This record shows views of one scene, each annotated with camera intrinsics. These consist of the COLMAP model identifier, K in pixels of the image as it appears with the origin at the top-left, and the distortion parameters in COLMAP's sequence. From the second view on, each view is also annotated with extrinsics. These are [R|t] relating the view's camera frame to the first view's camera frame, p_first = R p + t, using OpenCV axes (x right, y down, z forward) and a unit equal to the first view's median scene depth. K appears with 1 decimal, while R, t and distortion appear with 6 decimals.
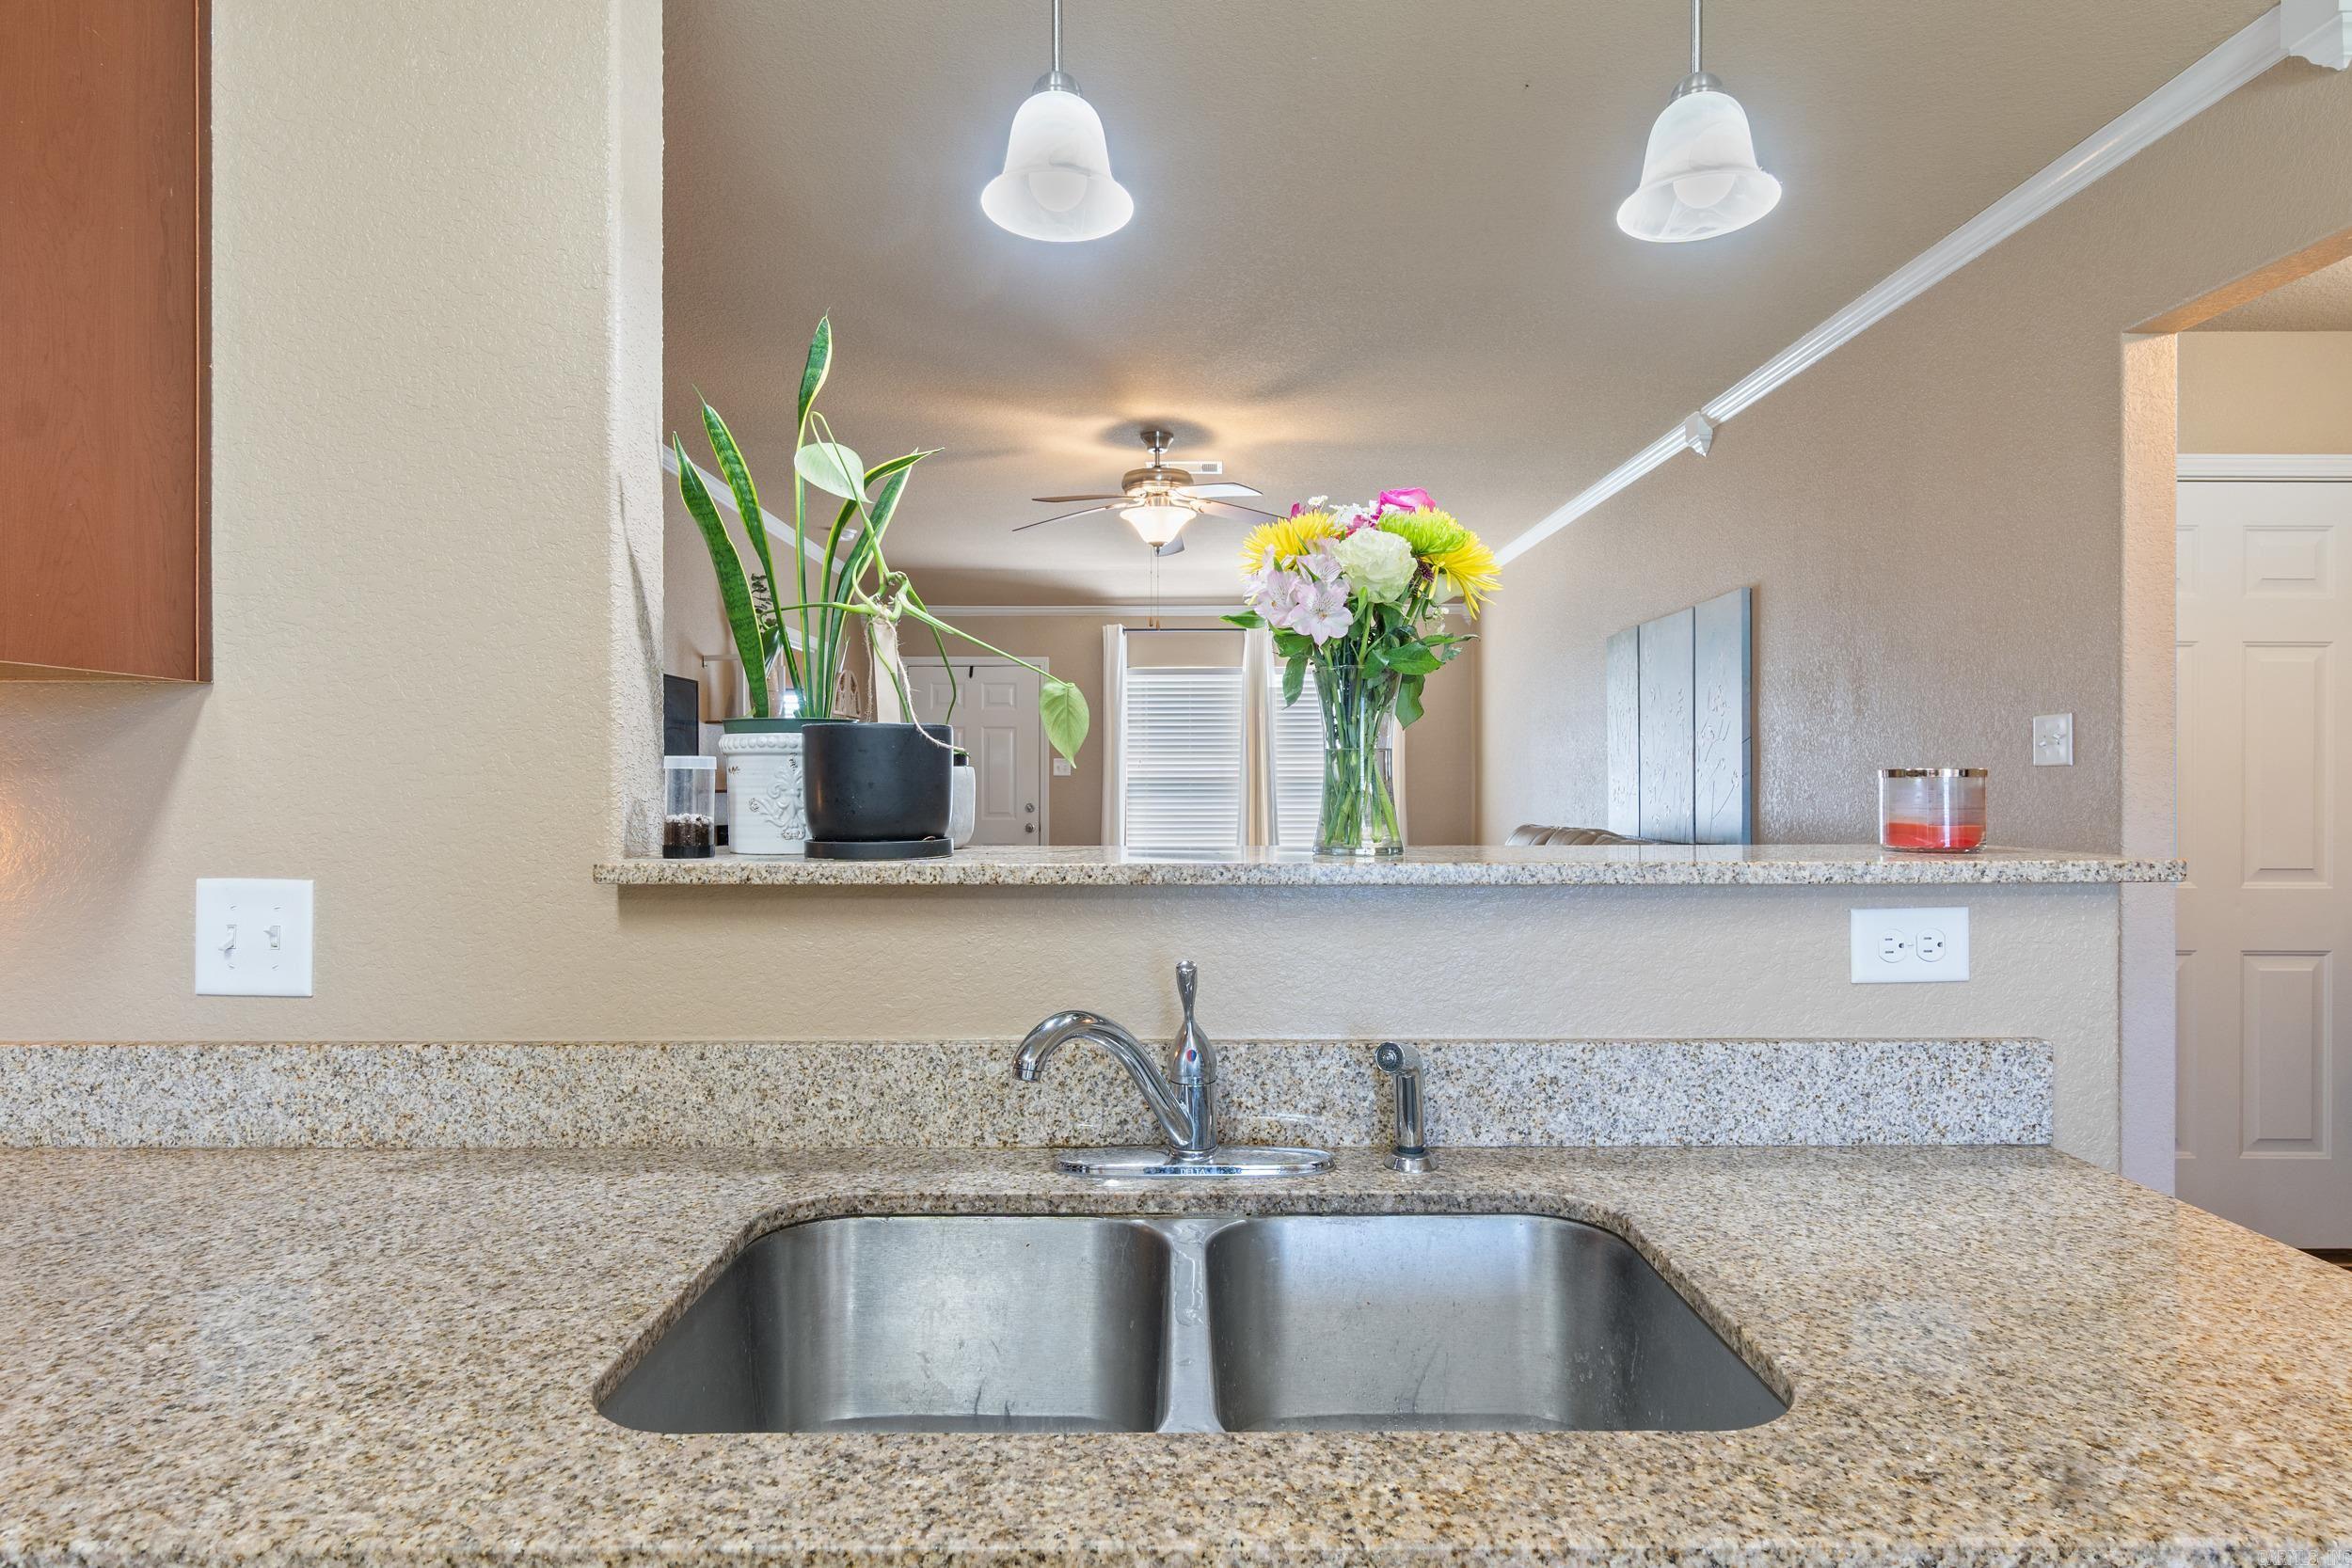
lens RADIAL K [[1214.0, 0, 1180.0], [0, 1214.0, 781.2], [0, 0, 1]] dist [-0.002578, 0.000170]
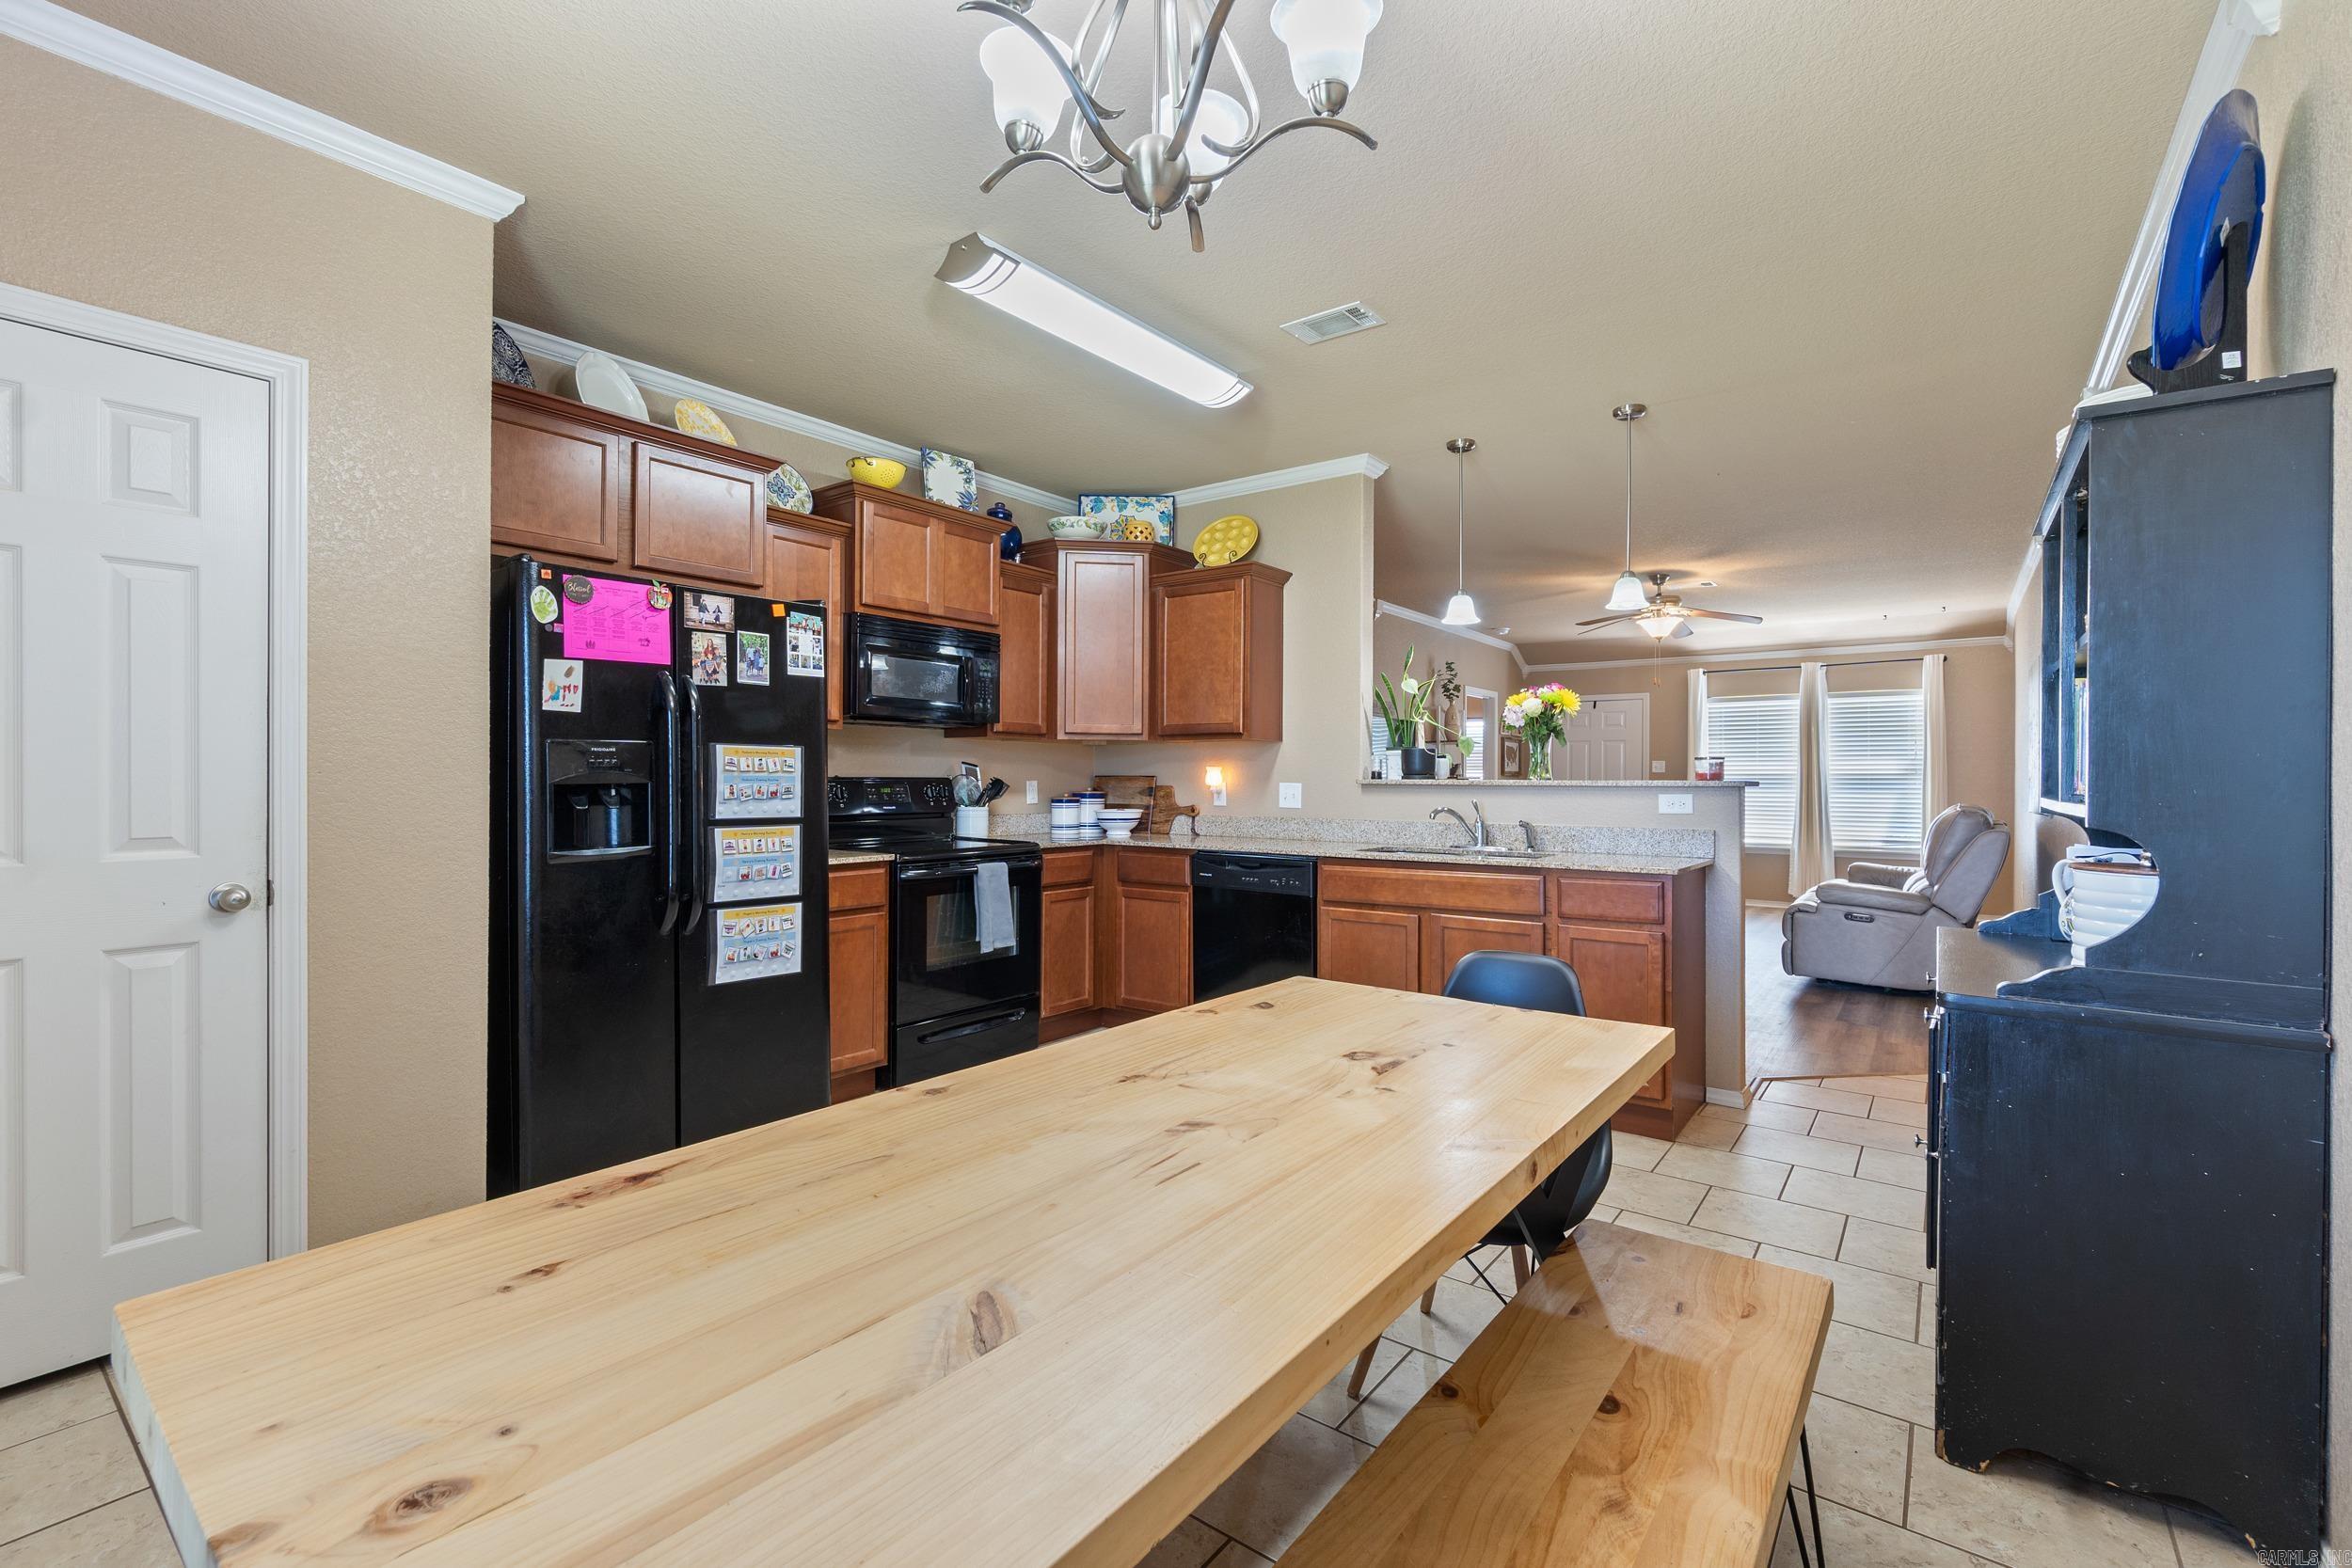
lens RADIAL K [[1023.0, 0, 1165.2], [0, 1023.0, 779.0], [0, 0, 1]] dist [-0.004100, -0.000486]
pose [[0.793958, 0.005874, -0.607944, 1.308739], [-0.009326, 0.999953, -0.002517, 0.083641], [0.607901, 0.007668, 0.793976, -2.540376]]
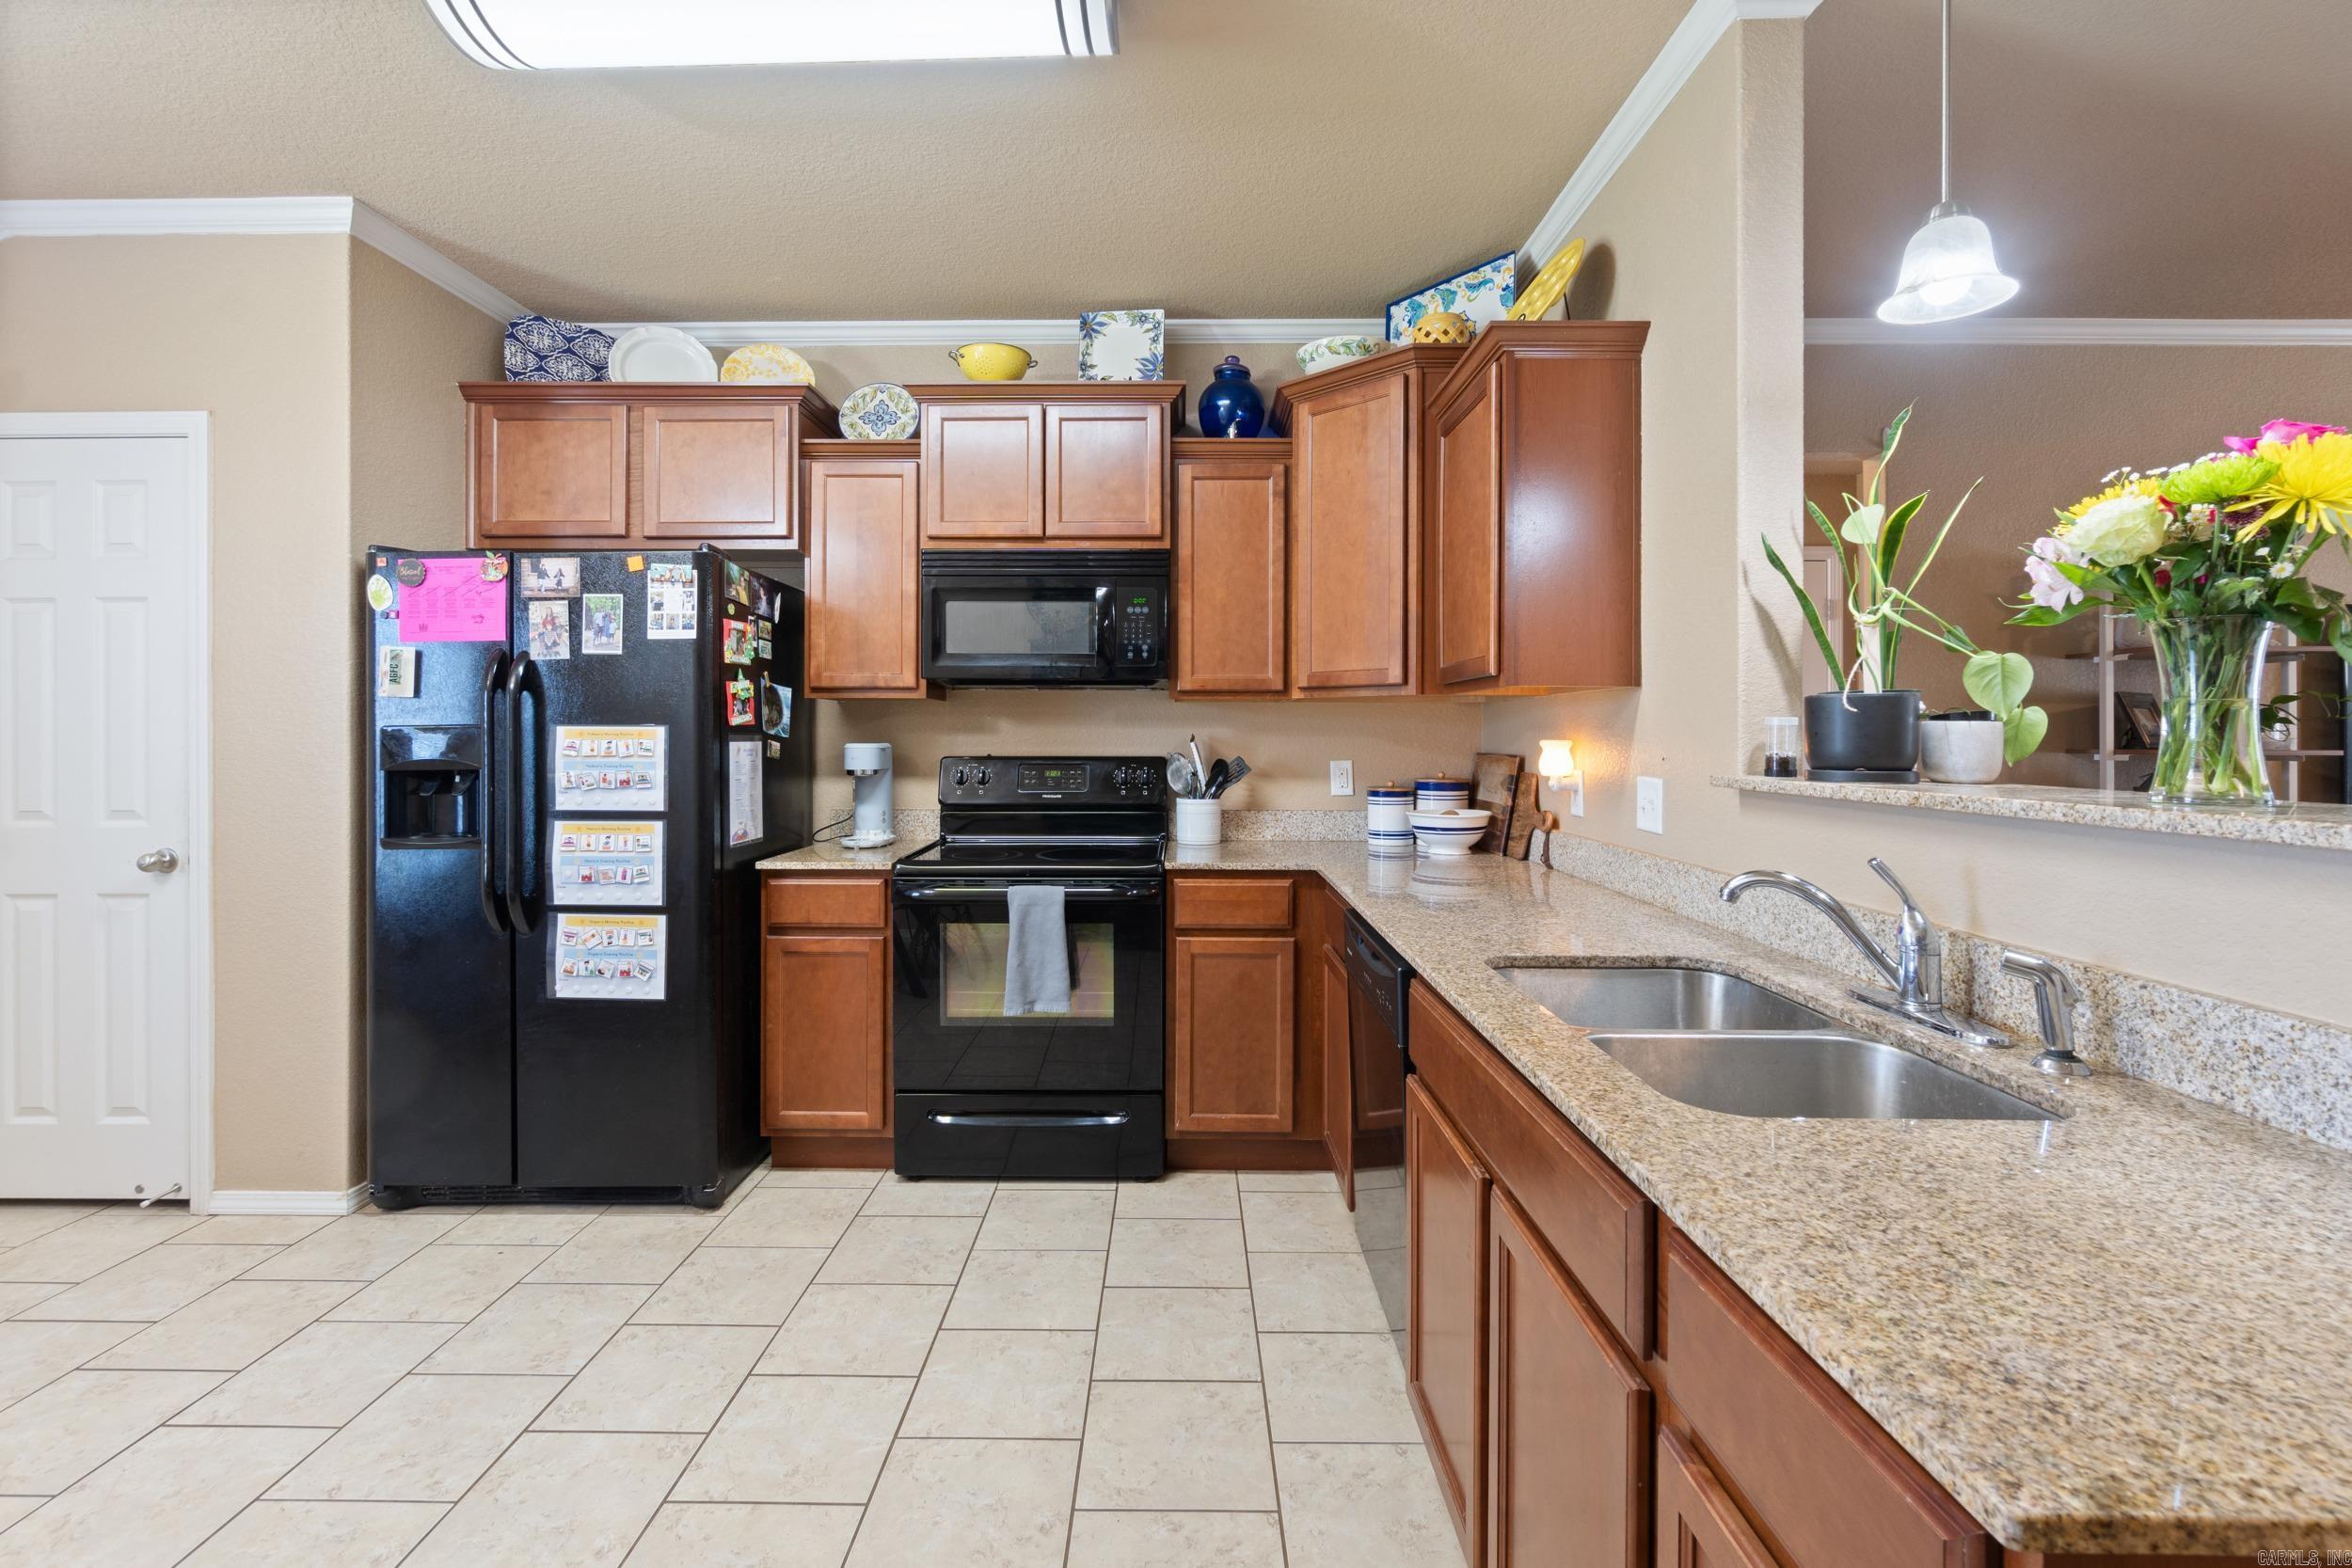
lens RADIAL K [[1023.0, 0, 1162.1], [0, 1023.0, 736.2], [0, 0, 1]] dist [-0.004100, -0.000486]
pose [[-0.013246, 0.003811, -0.999905, 1.102642], [-0.006672, 0.999970, 0.003900, 0.006351], [0.999890, 0.006723, -0.013220, 0.161503]]
